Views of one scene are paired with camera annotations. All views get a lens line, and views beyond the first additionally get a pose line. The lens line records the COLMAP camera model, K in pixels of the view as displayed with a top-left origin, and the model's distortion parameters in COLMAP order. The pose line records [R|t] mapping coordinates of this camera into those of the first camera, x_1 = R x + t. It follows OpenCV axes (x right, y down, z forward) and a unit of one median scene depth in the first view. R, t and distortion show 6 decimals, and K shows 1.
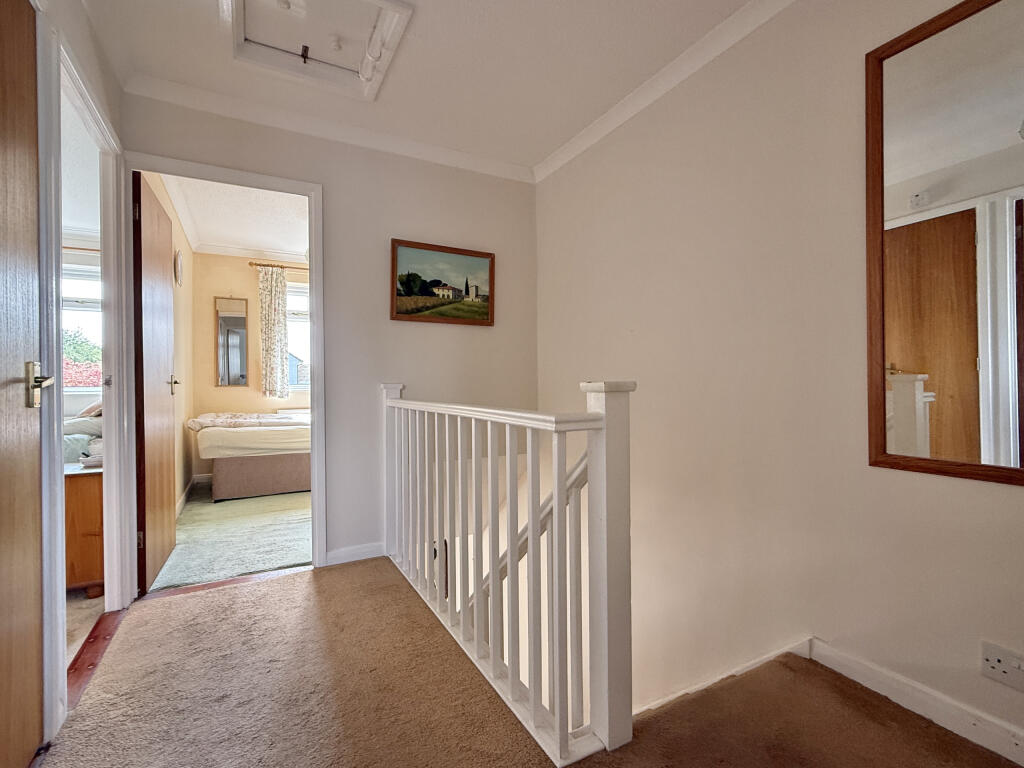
lens RADIAL K [[477.0, 0, 506.0], [0, 477.0, 385.0], [0, 0, 1]] dist [-0.000065, -0.000038]
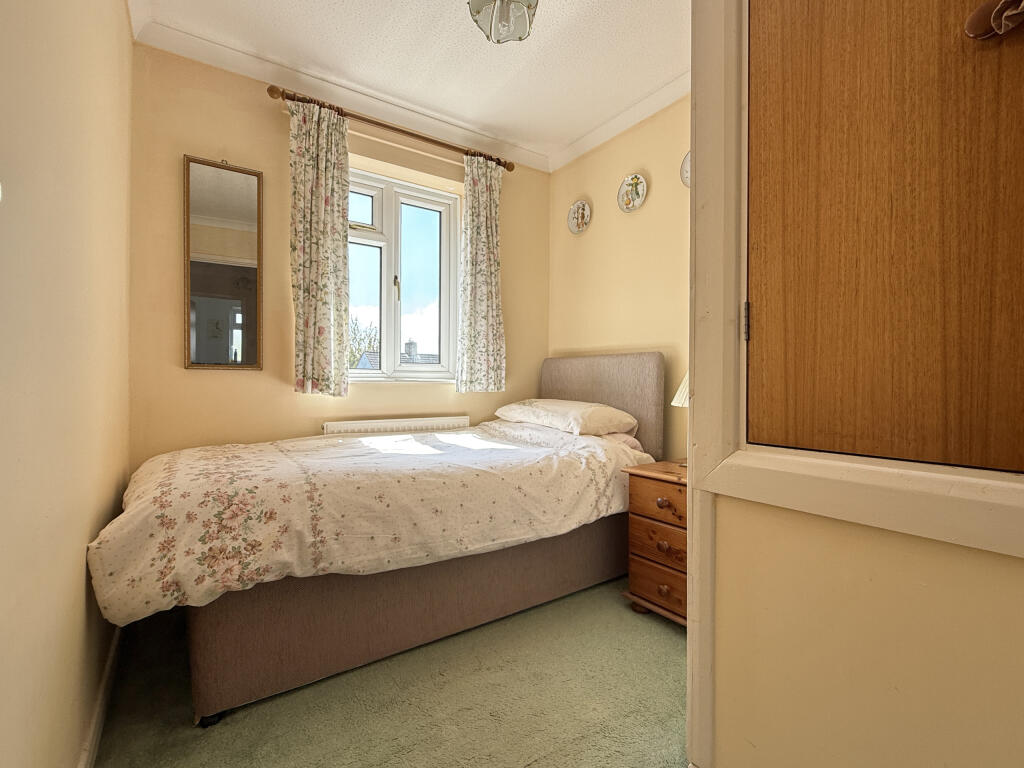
lens RADIAL K [[477.0, 0, 517.9], [0, 477.0, 382.8], [0, 0, 1]] dist [-0.000065, -0.000038]
pose [[0.994390, 0.011733, 0.105127, -0.348882], [-0.011905, 0.999929, 0.001010, 0.011997], [-0.105108, -0.002256, 0.994458, 0.531378]]
